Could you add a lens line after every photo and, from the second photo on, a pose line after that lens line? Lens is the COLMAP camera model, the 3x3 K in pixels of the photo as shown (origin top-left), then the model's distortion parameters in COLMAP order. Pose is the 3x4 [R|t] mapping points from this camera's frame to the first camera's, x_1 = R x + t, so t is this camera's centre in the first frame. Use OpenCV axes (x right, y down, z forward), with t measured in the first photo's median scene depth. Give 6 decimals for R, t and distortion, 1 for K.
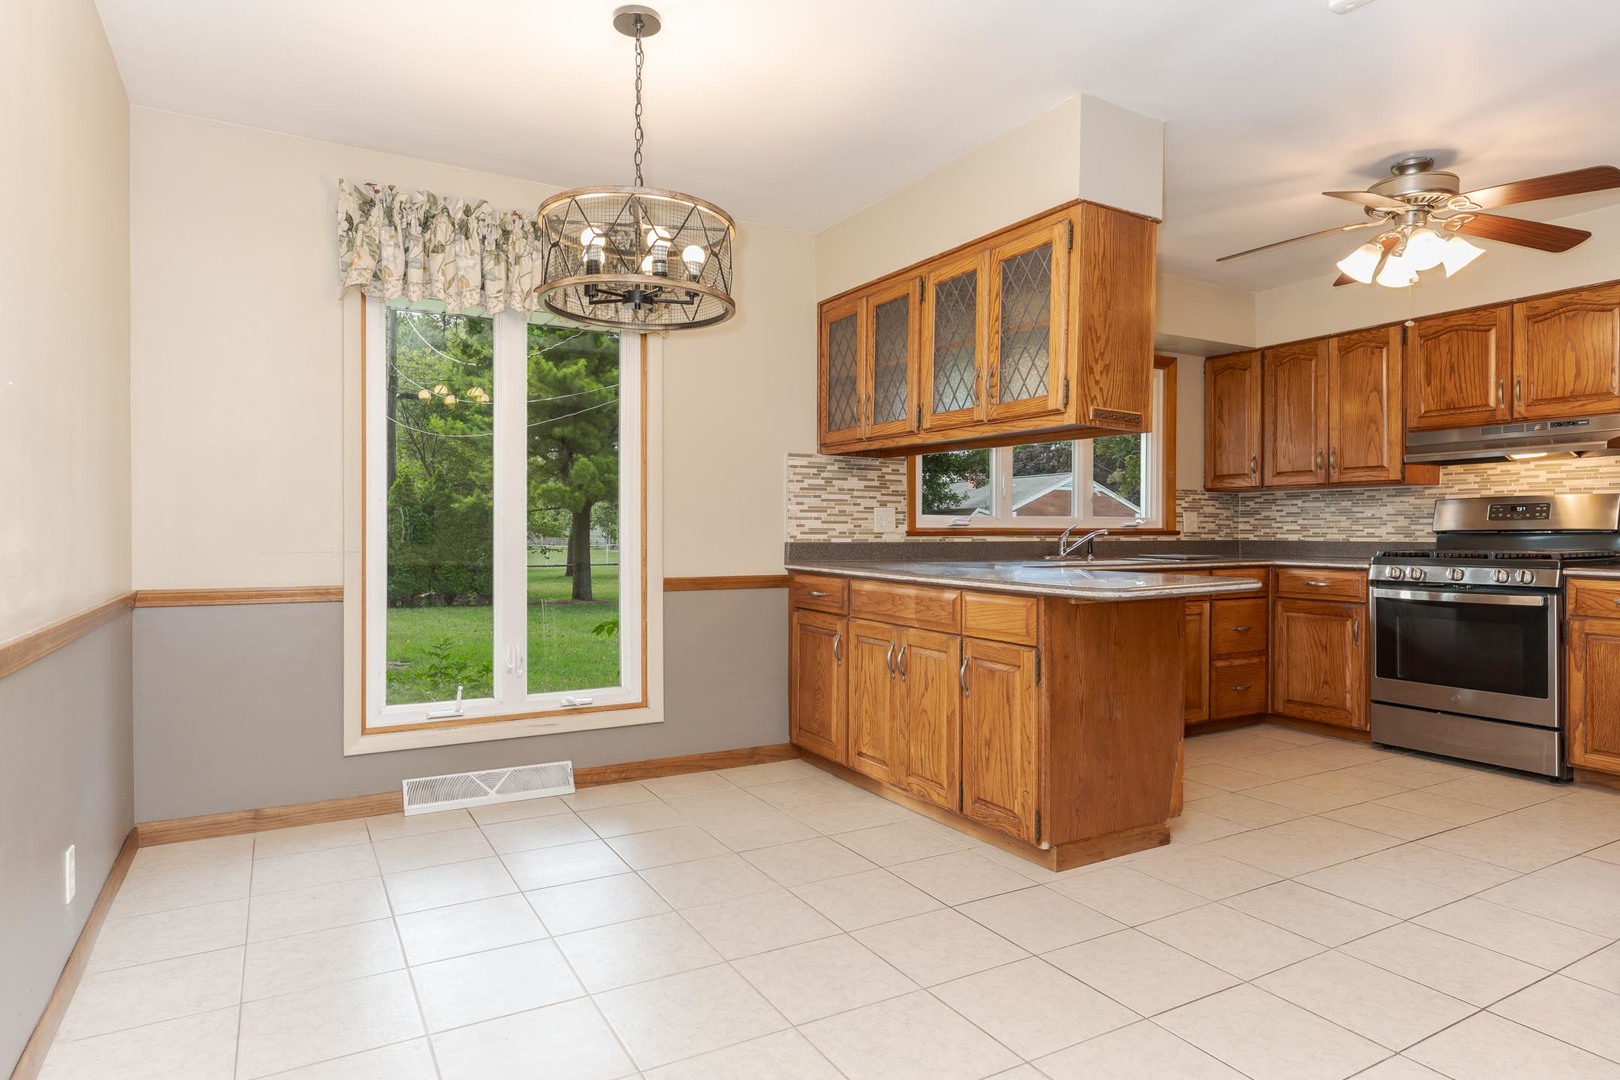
lens RADIAL K [[834.2, 0, 813.9], [0, 834.2, 535.1], [0, 0, 1]] dist [-0.001630, -0.000116]
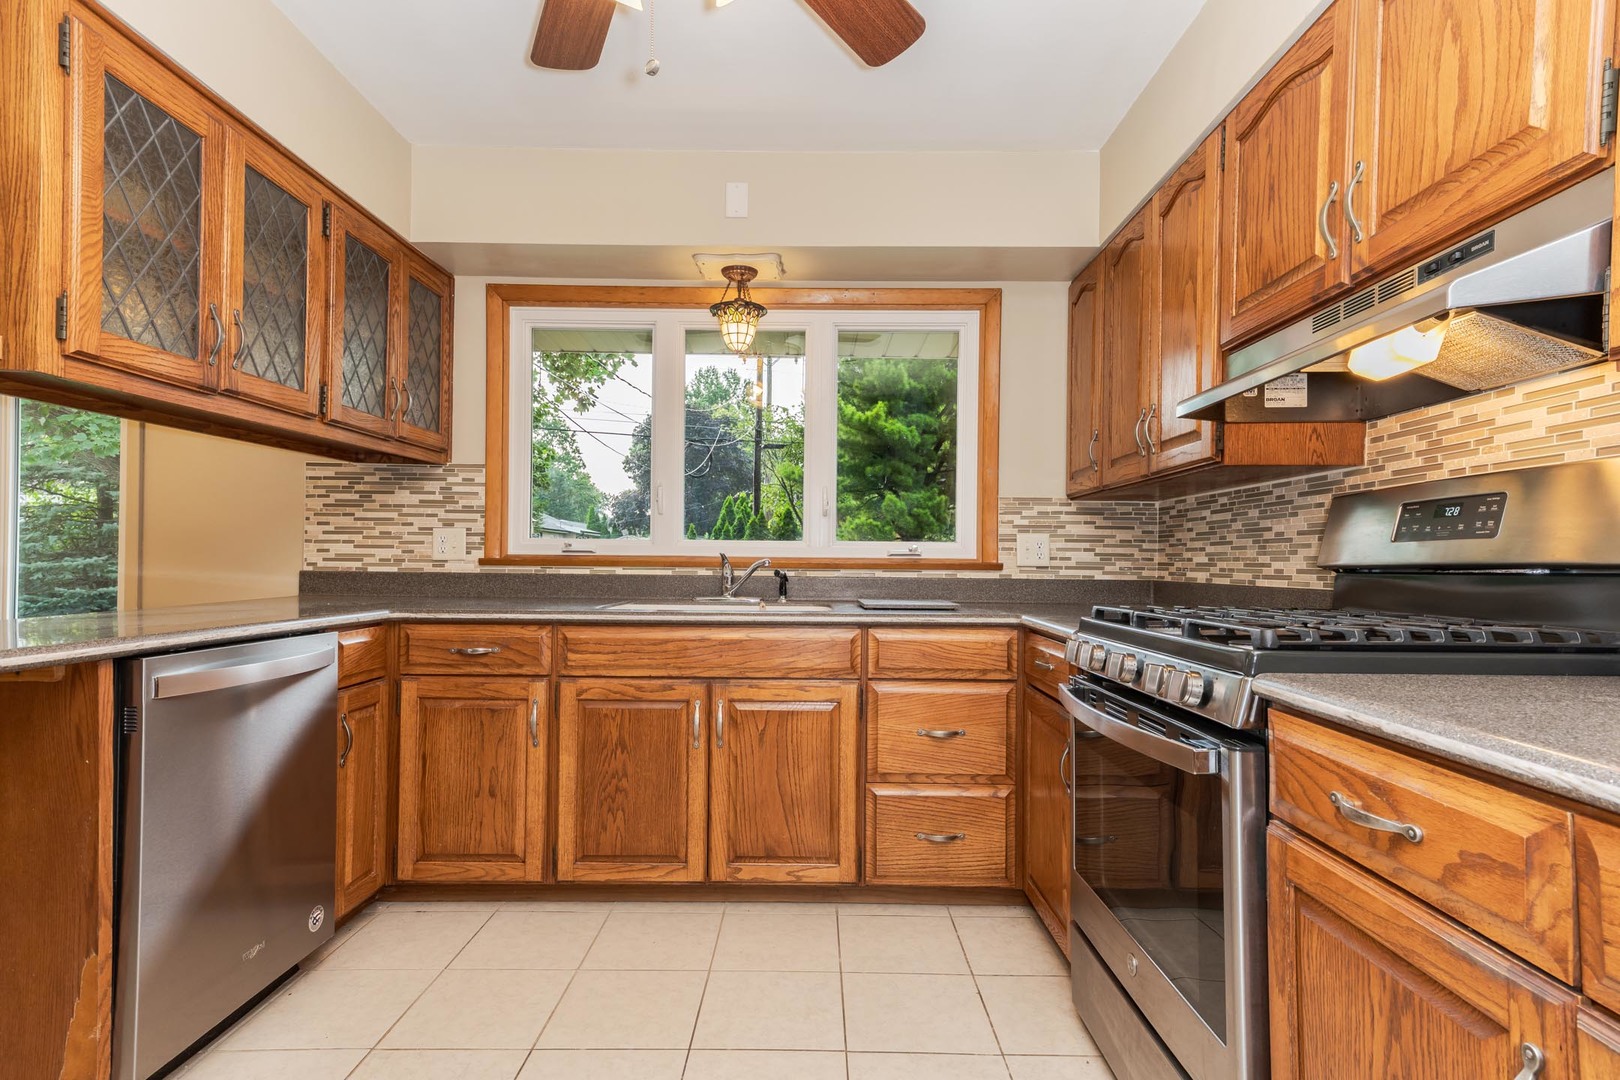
lens RADIAL K [[778.2, 0, 812.5], [0, 778.2, 558.7], [0, 0, 1]] dist [0.033318, 0.000520]
pose [[0.886796, 0.006681, -0.462112, 0.744270], [-0.011923, 0.999893, -0.008425, -0.002568], [0.462007, 0.012981, 0.886782, 0.526227]]
